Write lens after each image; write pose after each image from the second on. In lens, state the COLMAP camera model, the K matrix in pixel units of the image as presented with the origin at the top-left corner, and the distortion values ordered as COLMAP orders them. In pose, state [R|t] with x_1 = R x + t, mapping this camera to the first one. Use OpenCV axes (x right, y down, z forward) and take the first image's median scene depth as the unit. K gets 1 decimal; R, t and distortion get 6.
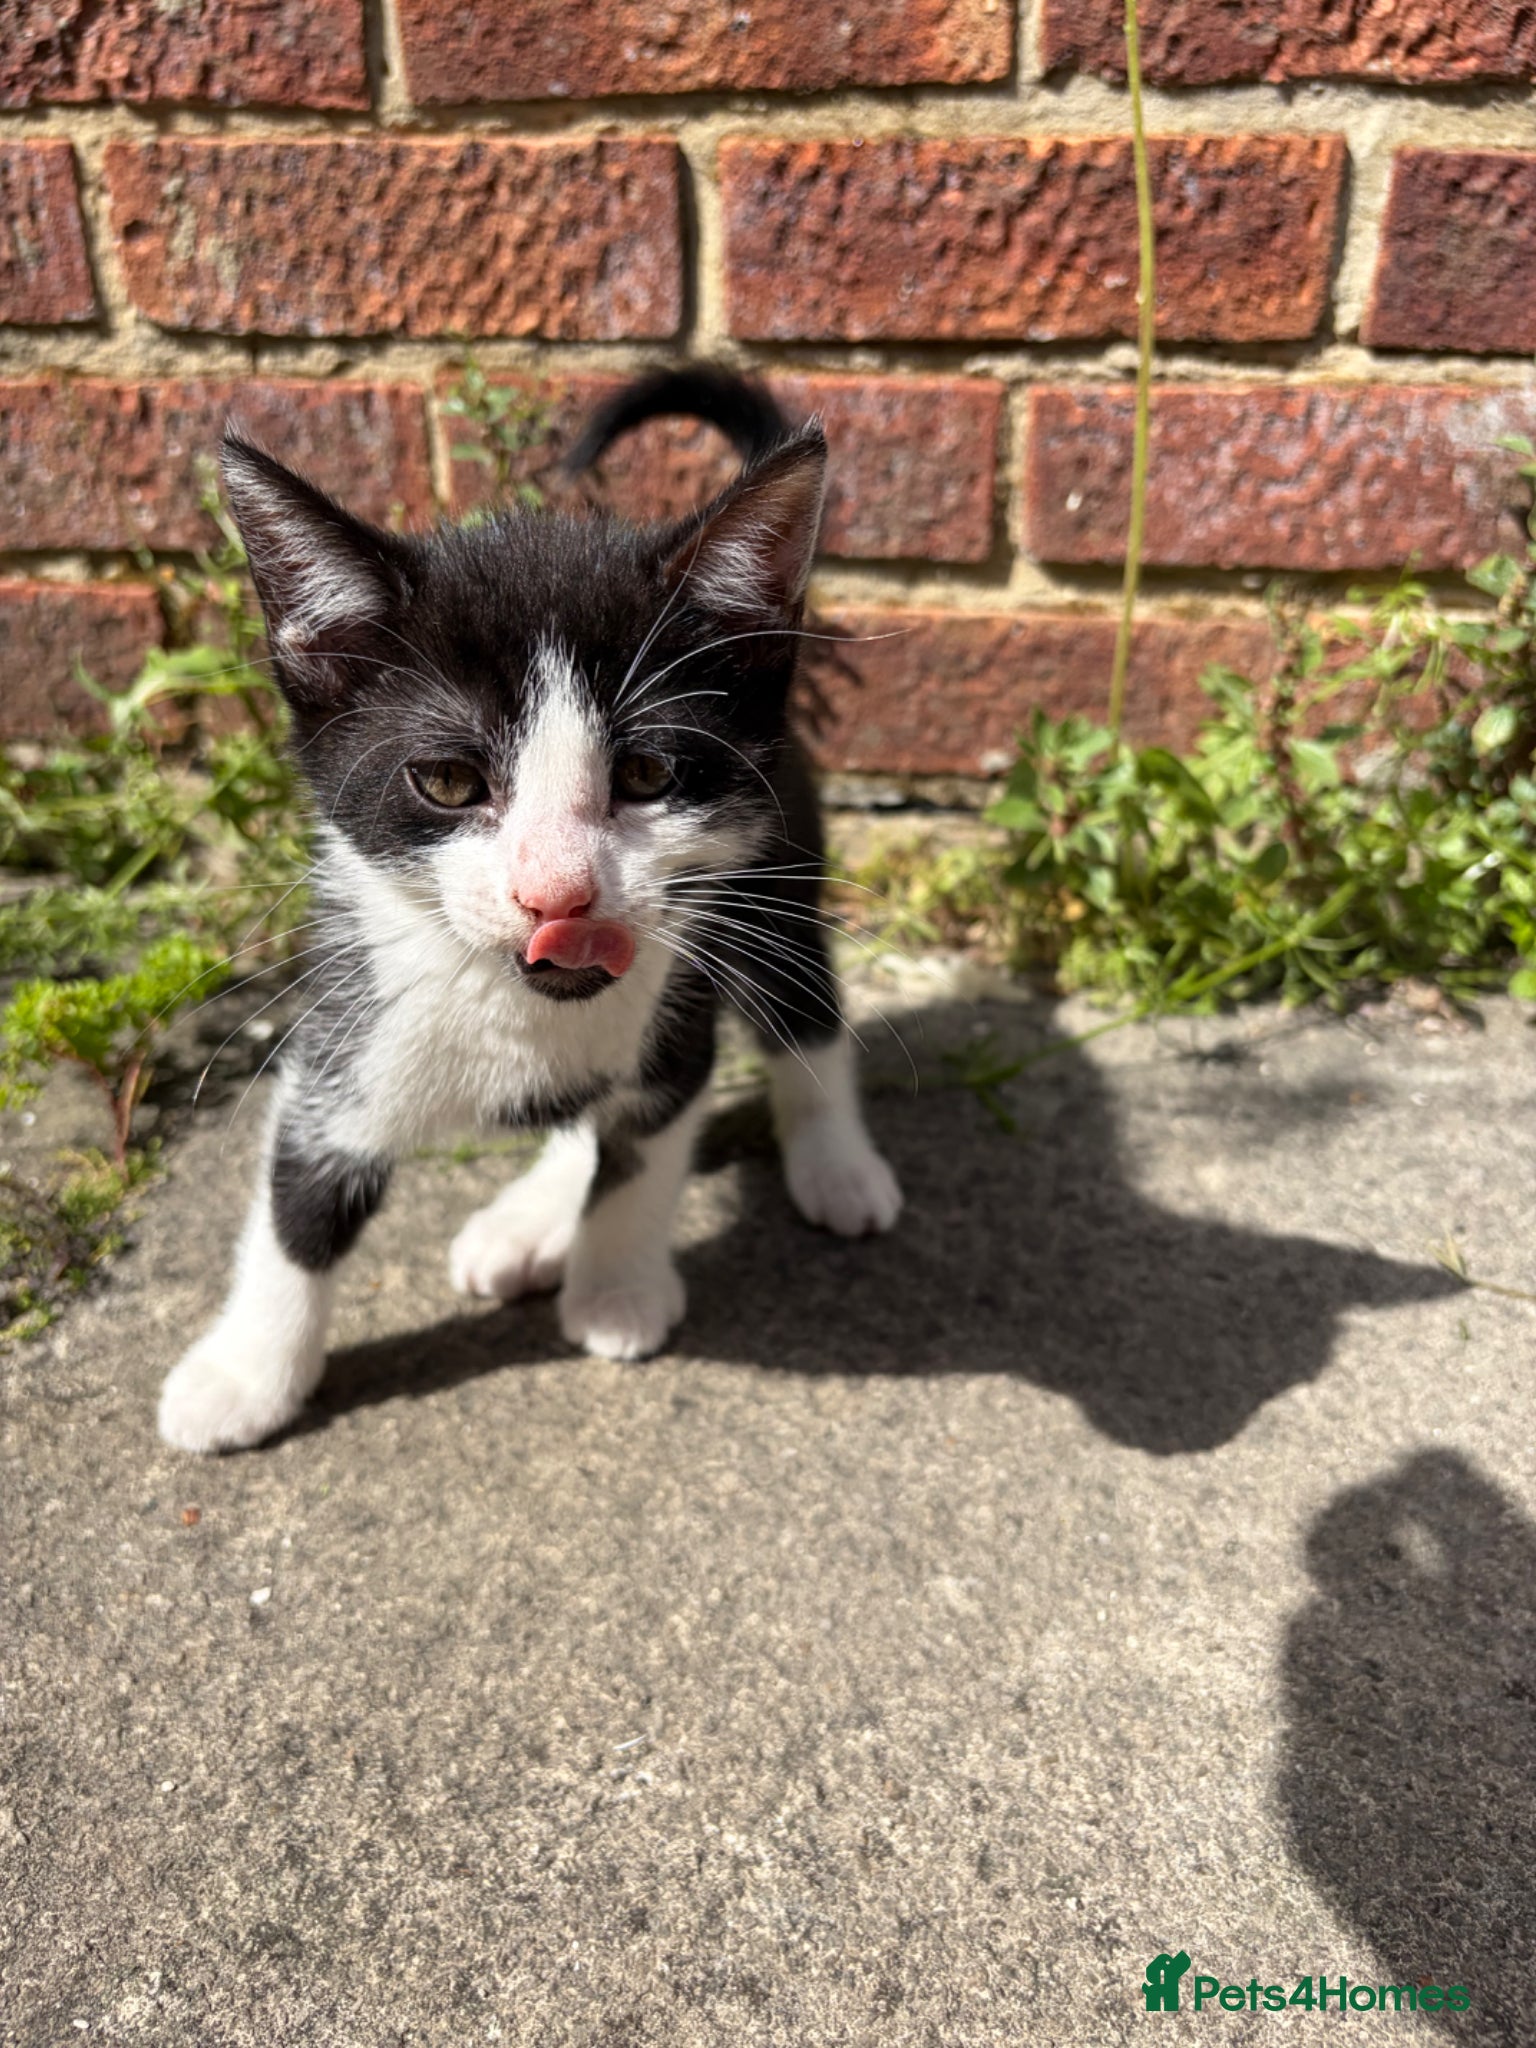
lens RADIAL K [[1565.2, 0, 800.4], [0, 1565.2, 1029.8], [0, 0, 1]] dist [0.014812, -0.042867]
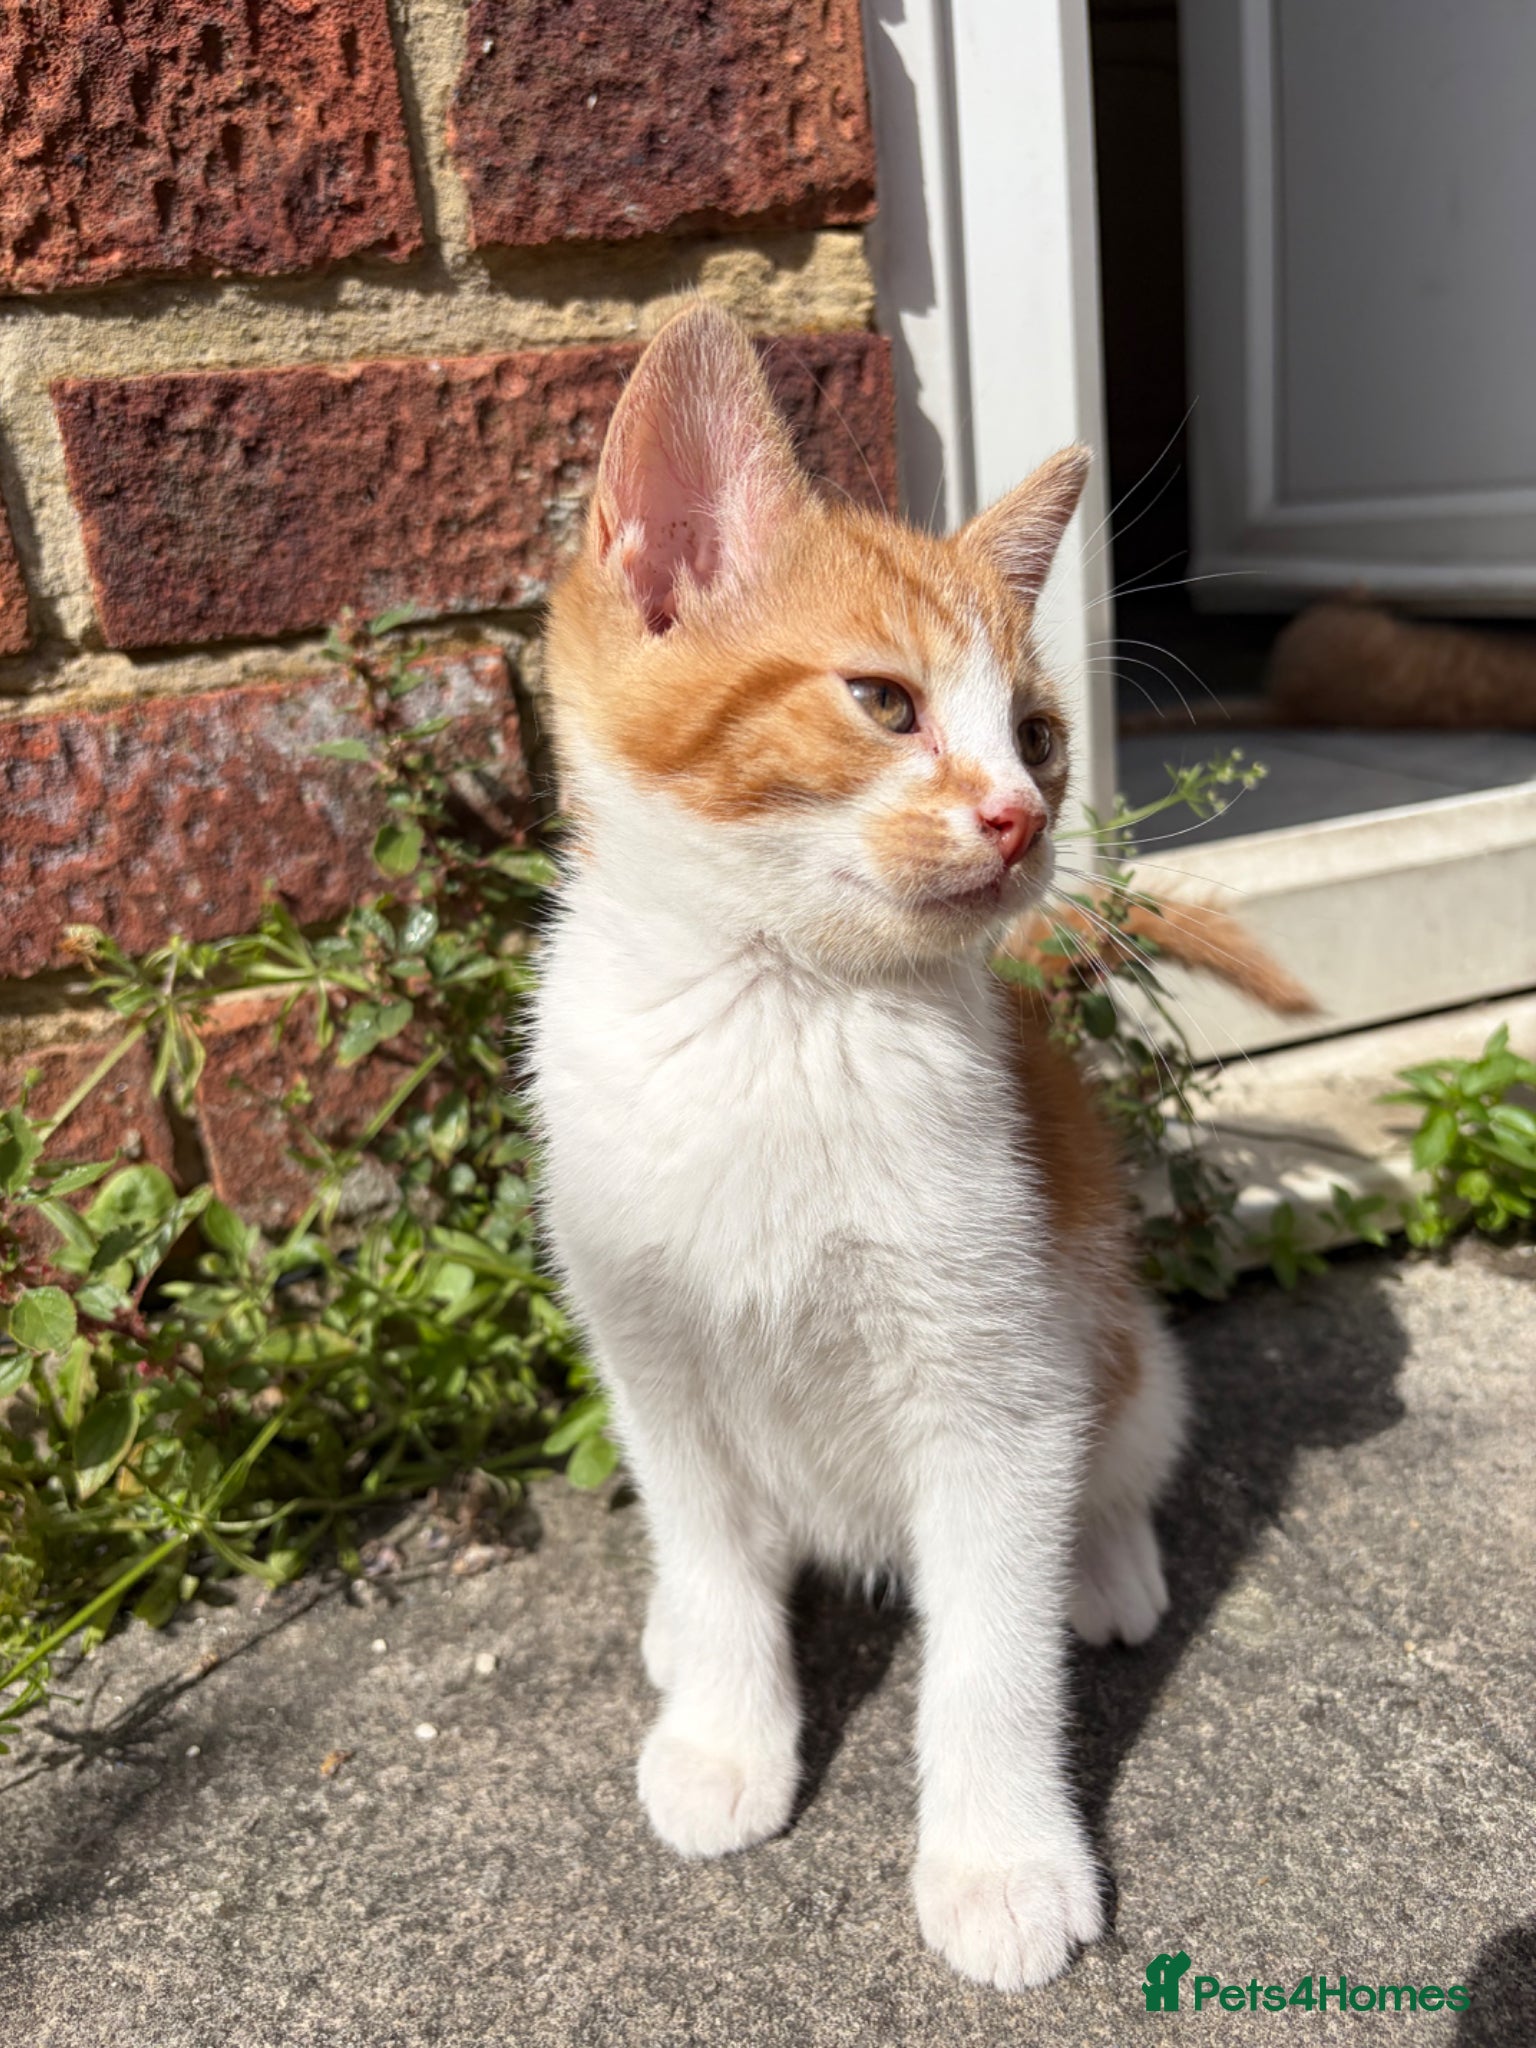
lens RADIAL K [[1565.2, 0, 765.3], [0, 1565.2, 1053.0], [0, 0, 1]] dist [0.014812, -0.042867]
pose [[0.911060, -0.229909, 0.342216, 0.344842], [0.278020, 0.955543, -0.098198, -0.112804], [-0.304426, 0.184607, 0.934476, 0.286016]]
